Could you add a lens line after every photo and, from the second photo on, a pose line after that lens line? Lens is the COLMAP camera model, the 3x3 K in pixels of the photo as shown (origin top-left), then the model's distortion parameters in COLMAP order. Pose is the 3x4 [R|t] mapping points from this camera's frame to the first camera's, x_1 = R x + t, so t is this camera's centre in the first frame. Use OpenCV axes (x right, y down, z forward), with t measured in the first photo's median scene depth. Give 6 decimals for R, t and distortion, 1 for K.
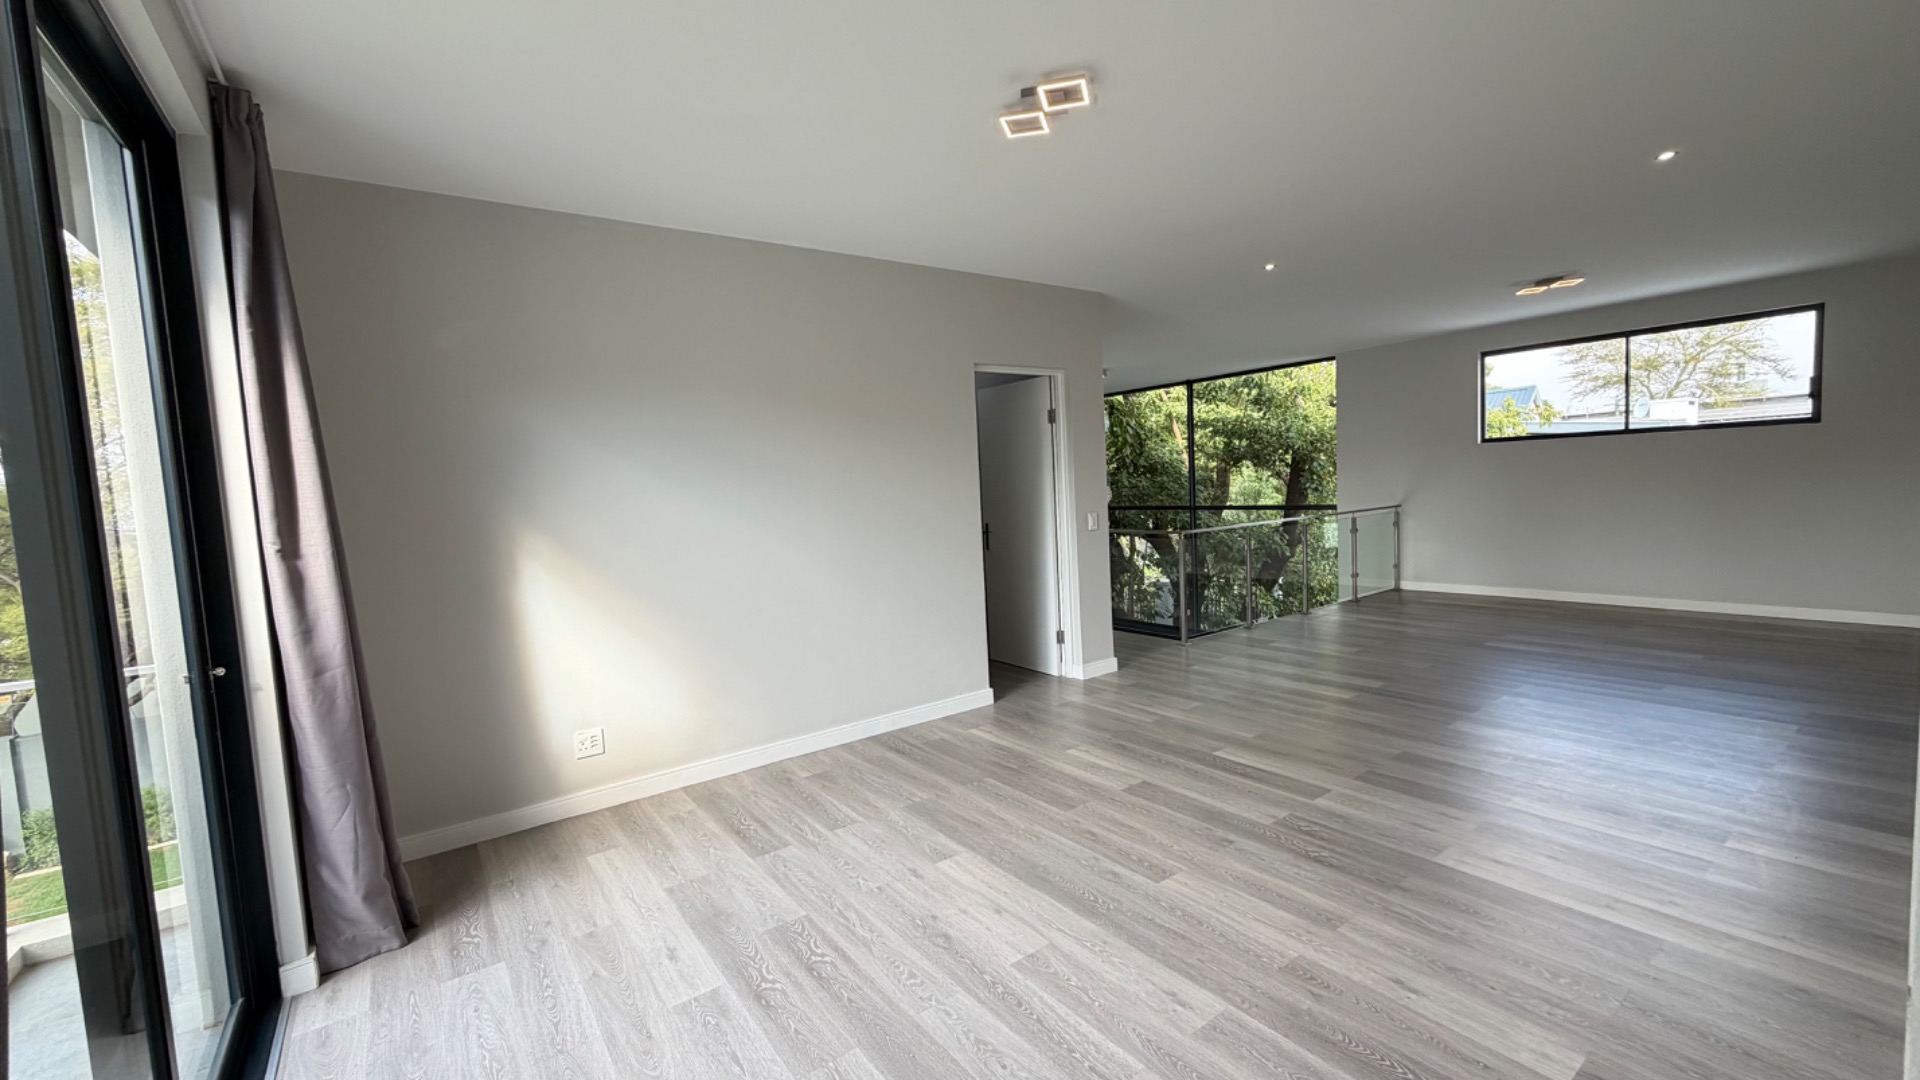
lens RADIAL K [[766.4, 0, 964.8], [0, 766.4, 549.5], [0, 0, 1]] dist [-0.001932, 0.000168]
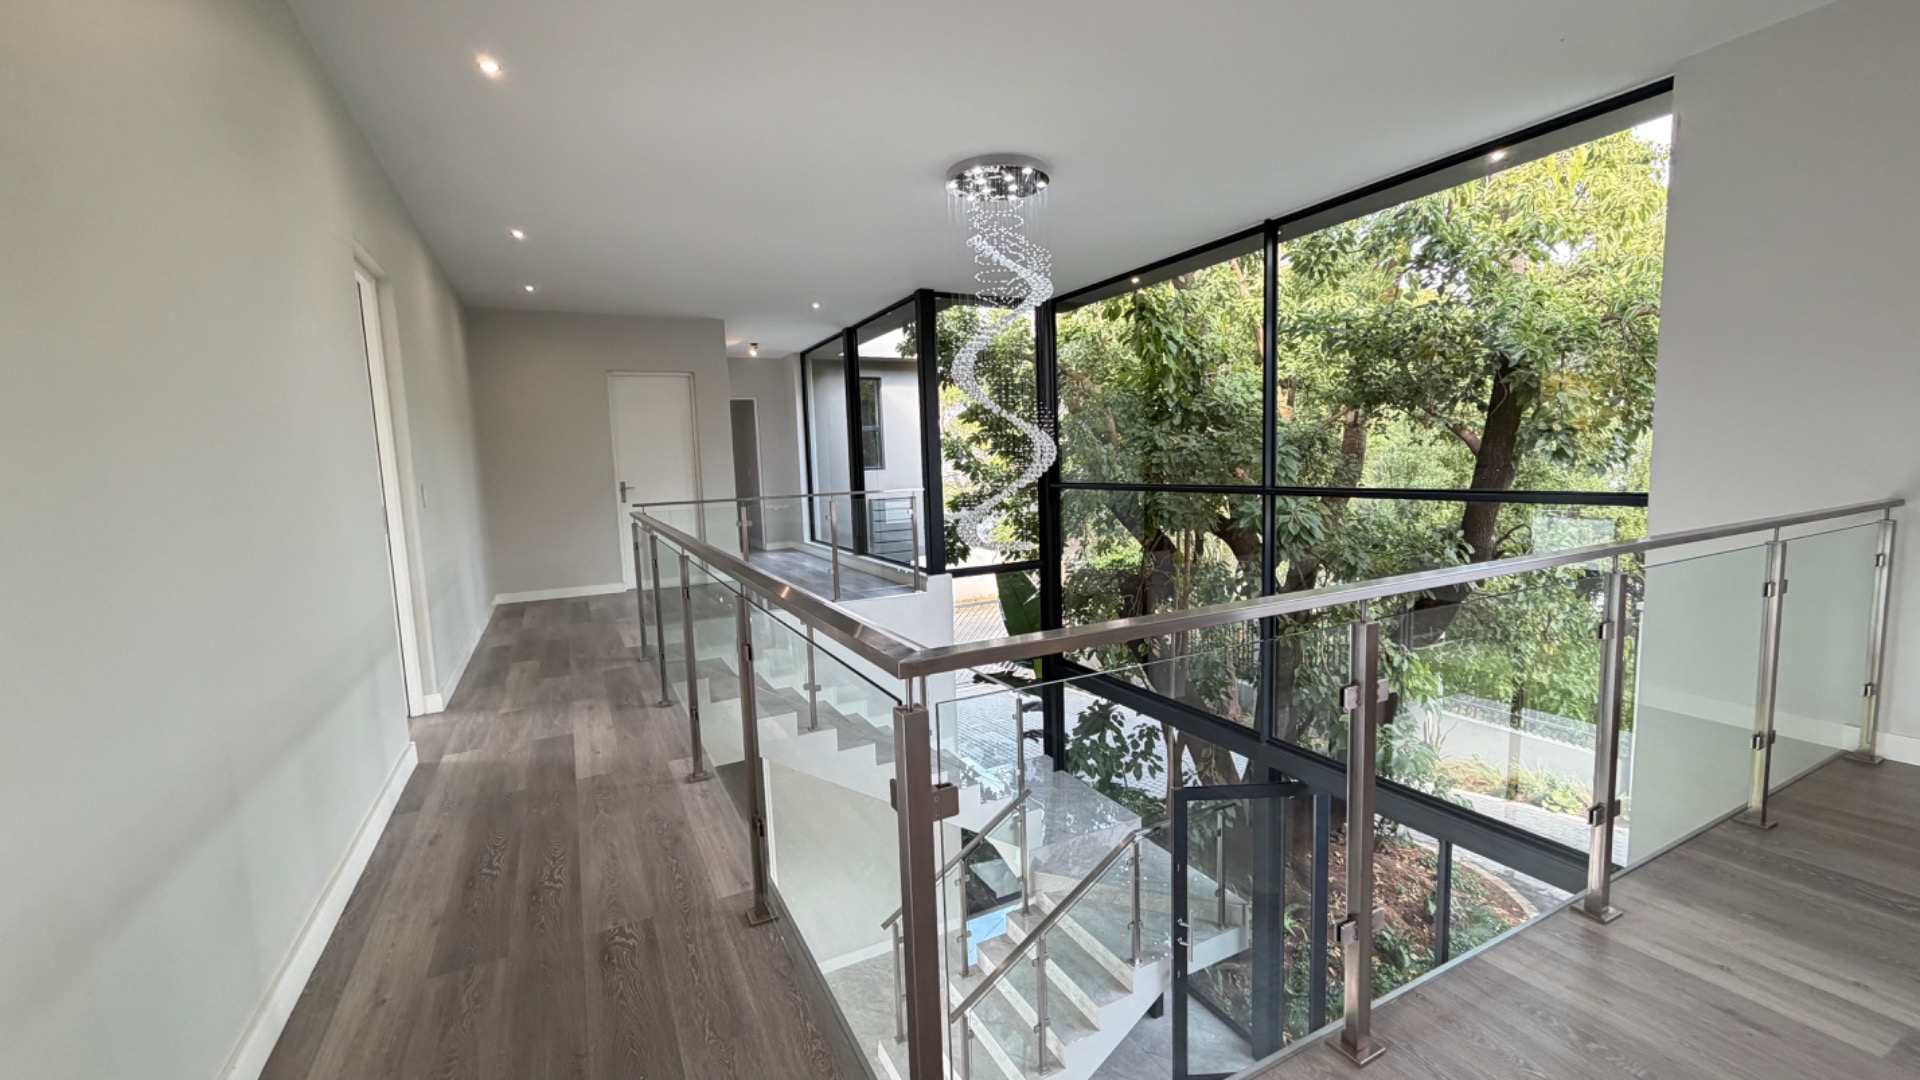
lens RADIAL K [[766.4, 0, 962.8], [0, 766.4, 540.5], [0, 0, 1]] dist [-0.001932, 0.000168]
pose [[0.986690, 0.035723, -0.158642, 0.161007], [-0.031879, 0.999135, 0.026708, -0.025718], [0.159458, -0.021295, 0.986975, 0.428483]]
